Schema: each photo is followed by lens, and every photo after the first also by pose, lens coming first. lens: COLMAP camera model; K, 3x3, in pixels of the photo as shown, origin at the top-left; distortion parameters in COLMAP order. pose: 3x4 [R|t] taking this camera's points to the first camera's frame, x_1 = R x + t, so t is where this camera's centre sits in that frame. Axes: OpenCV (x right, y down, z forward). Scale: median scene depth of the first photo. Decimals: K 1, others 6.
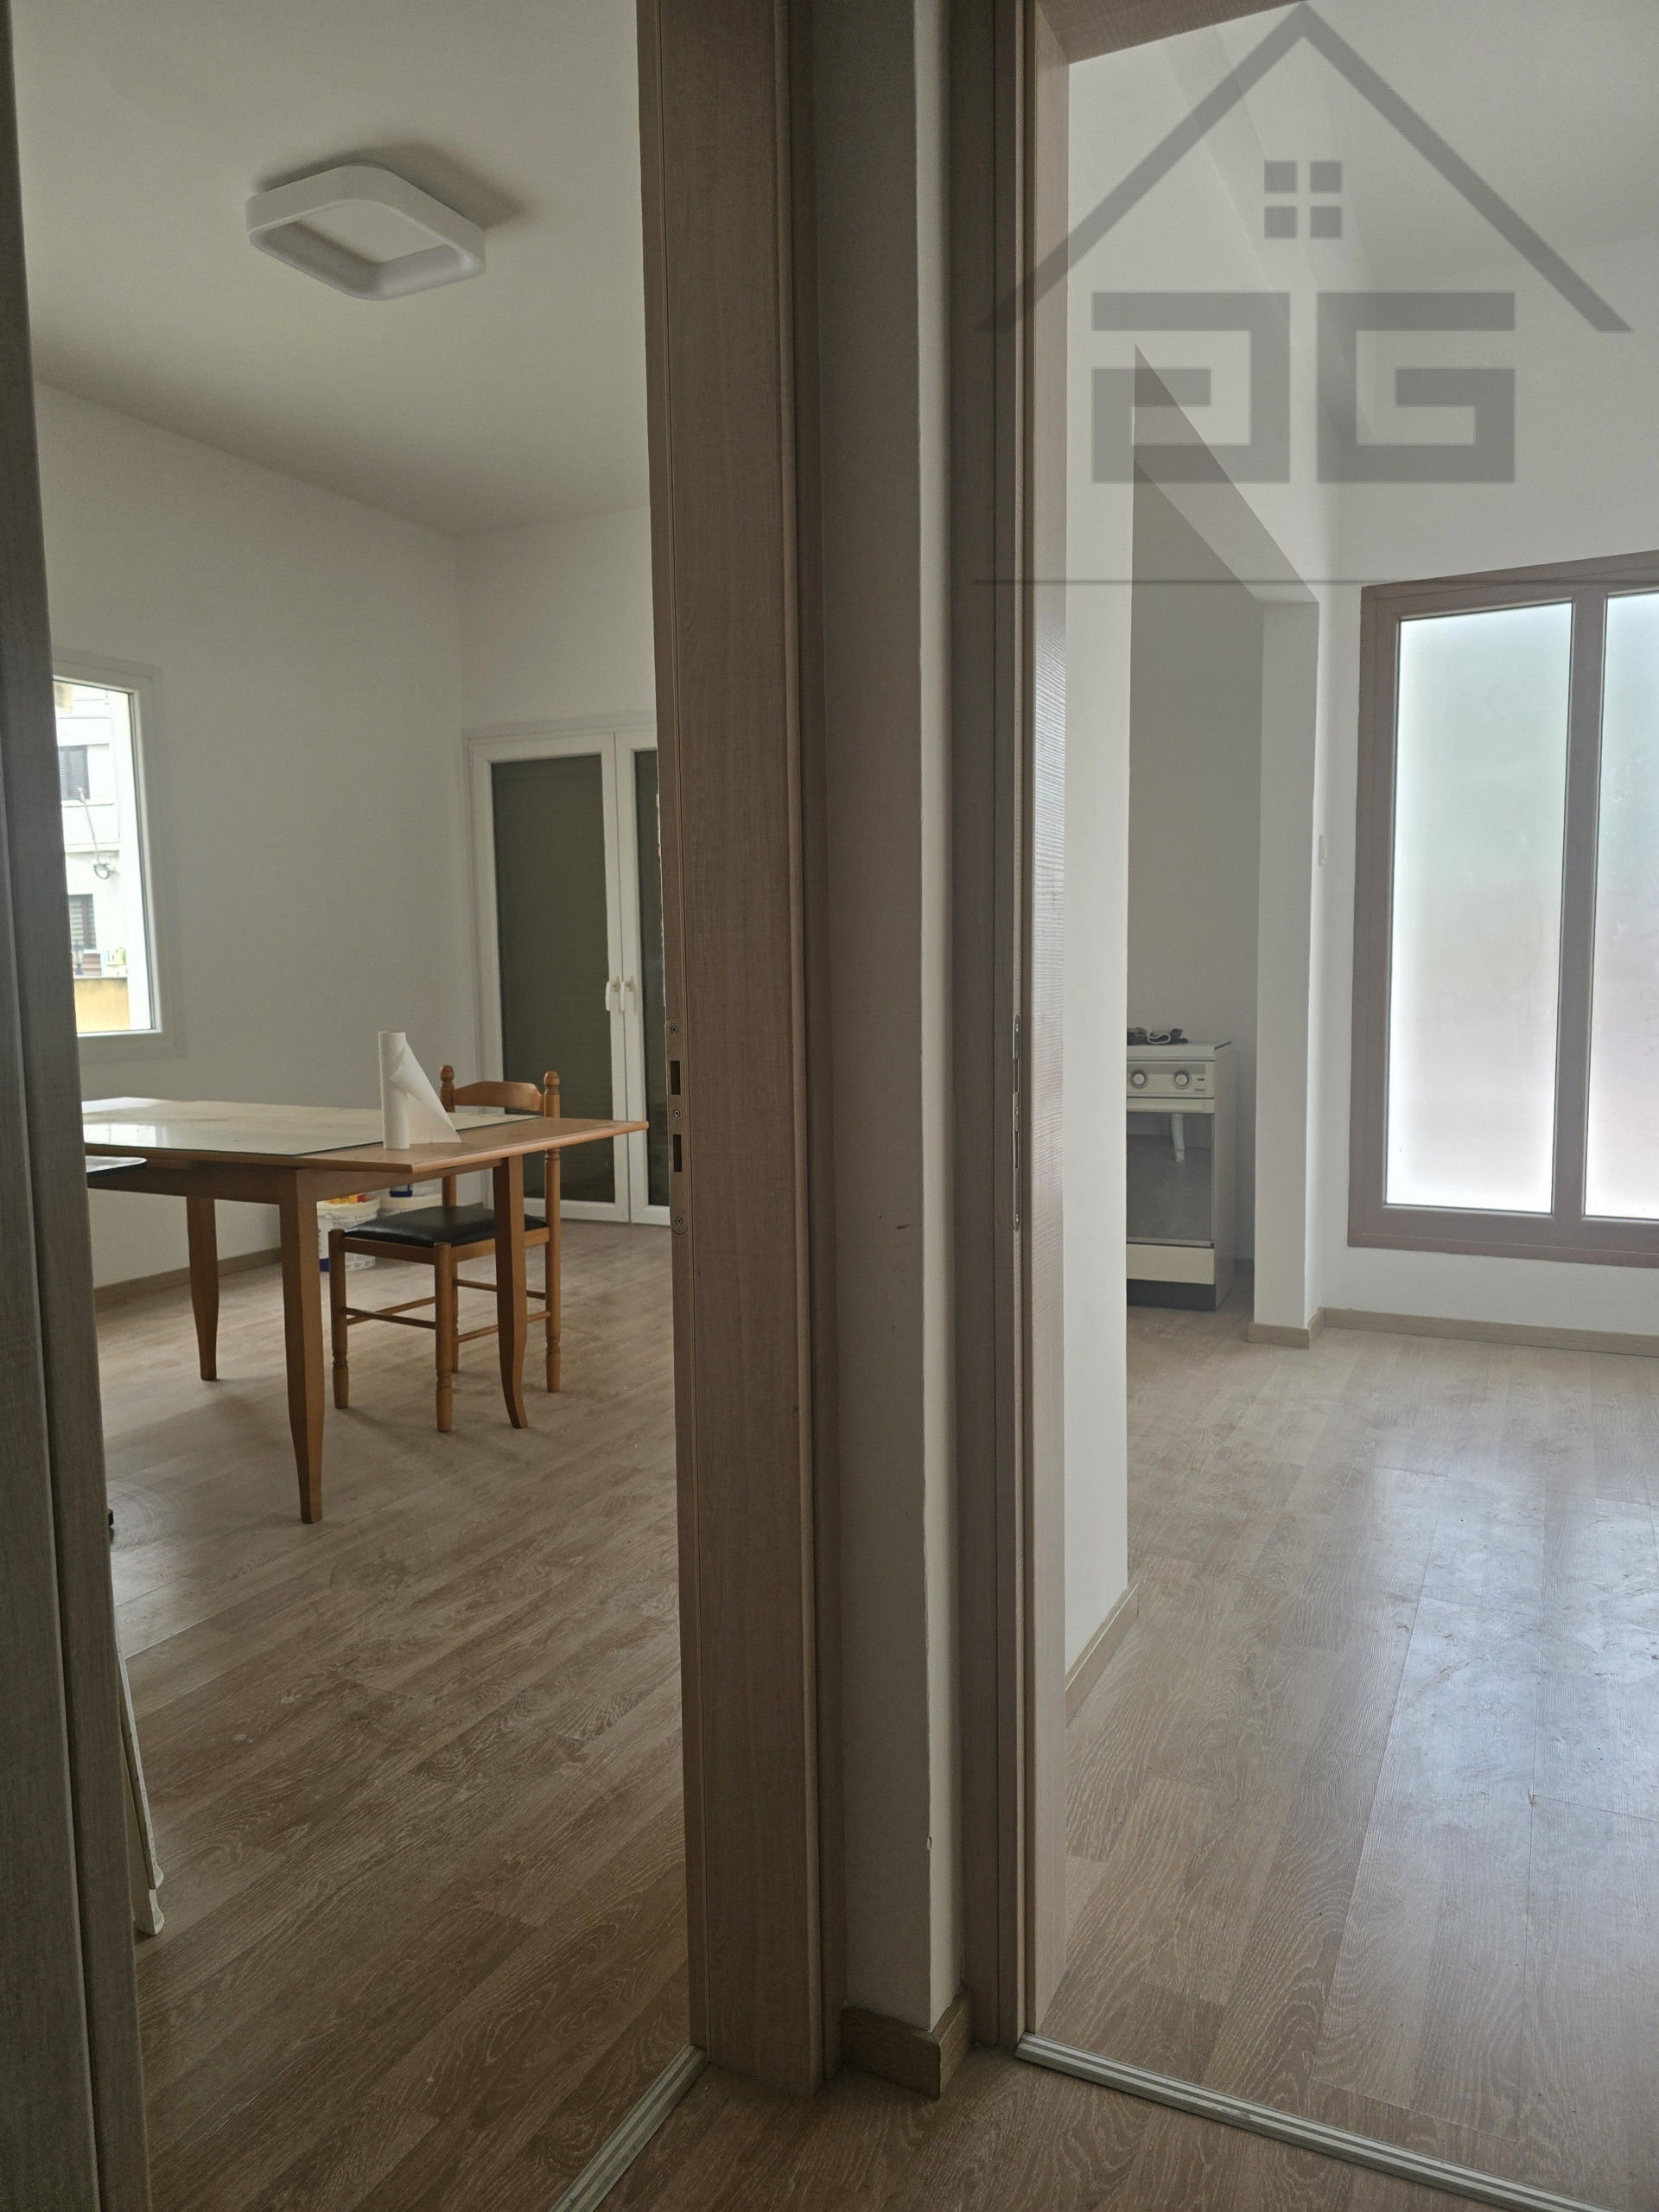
lens RADIAL K [[1486.7, 0, 808.4], [0, 1486.7, 1106.8], [0, 0, 1]] dist [0.065640, -0.050547]
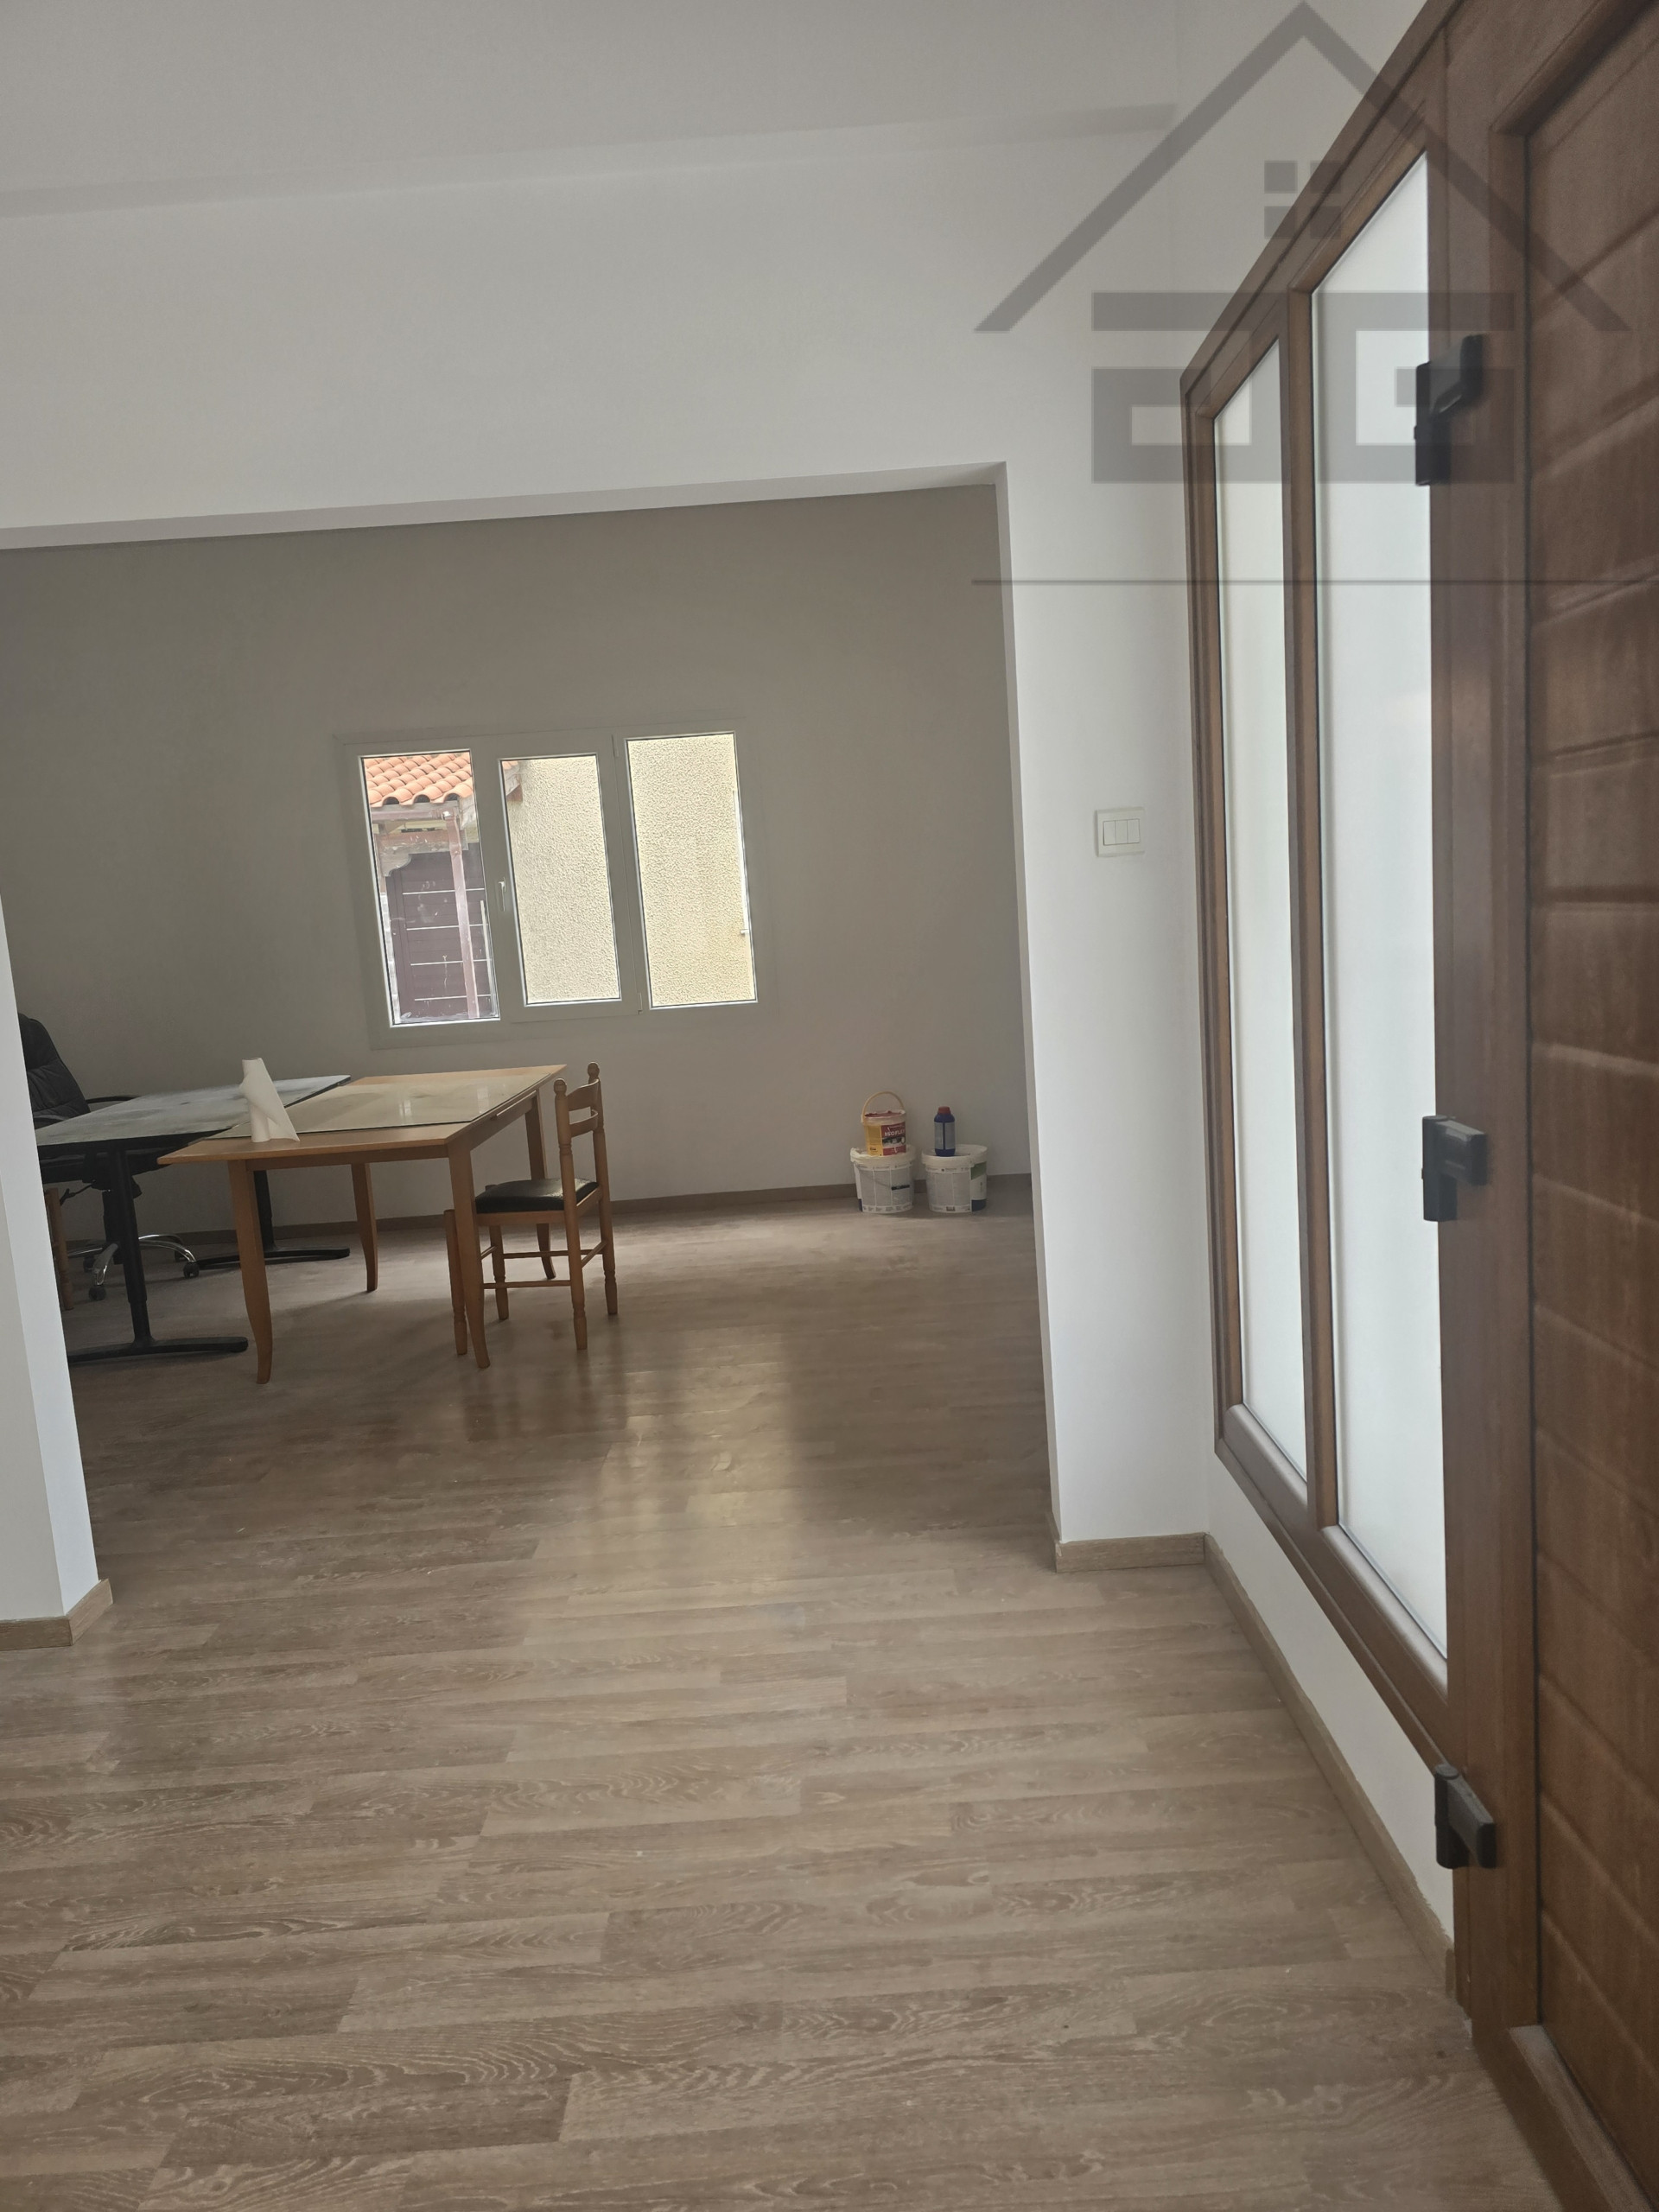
lens RADIAL K [[1486.7, 0, 845.1], [0, 1486.7, 1100.0], [0, 0, 1]] dist [0.065640, -0.050547]
pose [[0.456134, 0.108854, -0.883229, 1.256273], [-0.023111, 0.993605, 0.110522, -0.185358], [0.889611, -0.030001, 0.455732, 0.867301]]
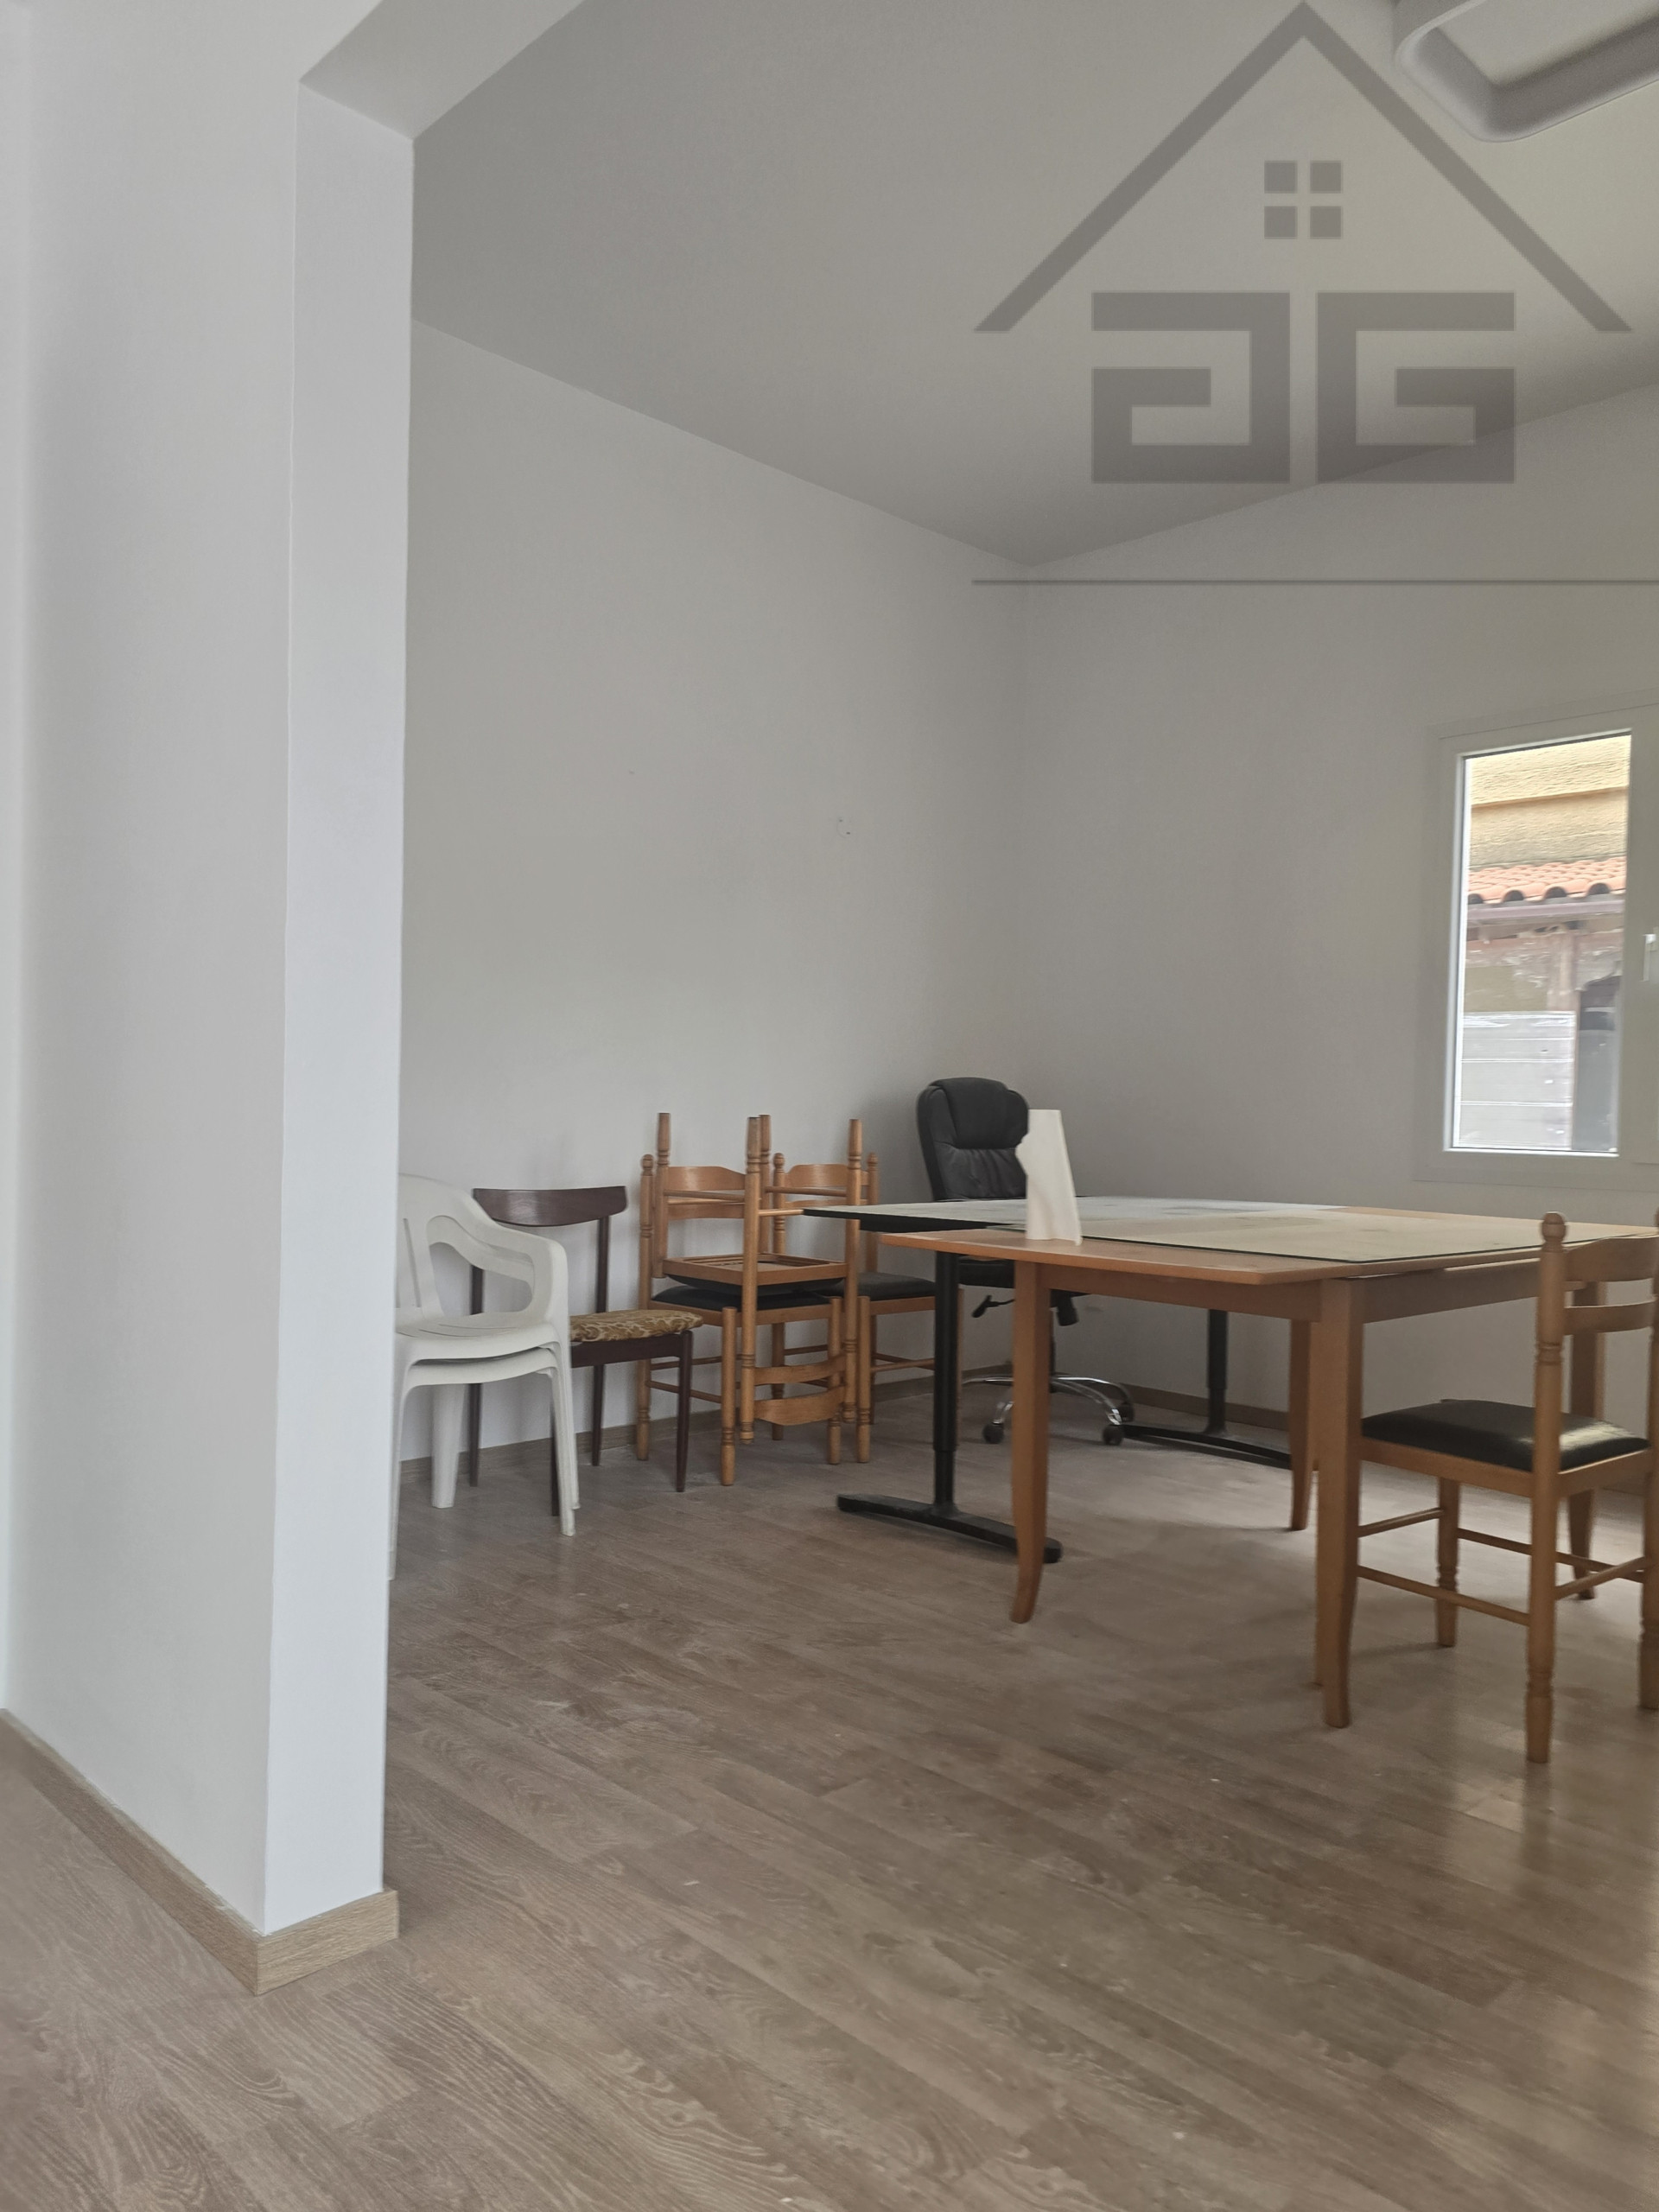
lens RADIAL K [[1588.0, 0, 846.6], [0, 1588.0, 1113.2], [0, 0, 1]] dist [0.010006, 0.002580]
pose [[-0.317158, 0.013397, -0.948278, 0.670663], [-0.110081, 0.992621, 0.050841, -0.083213], [0.941962, 0.120512, -0.313343, 1.207140]]
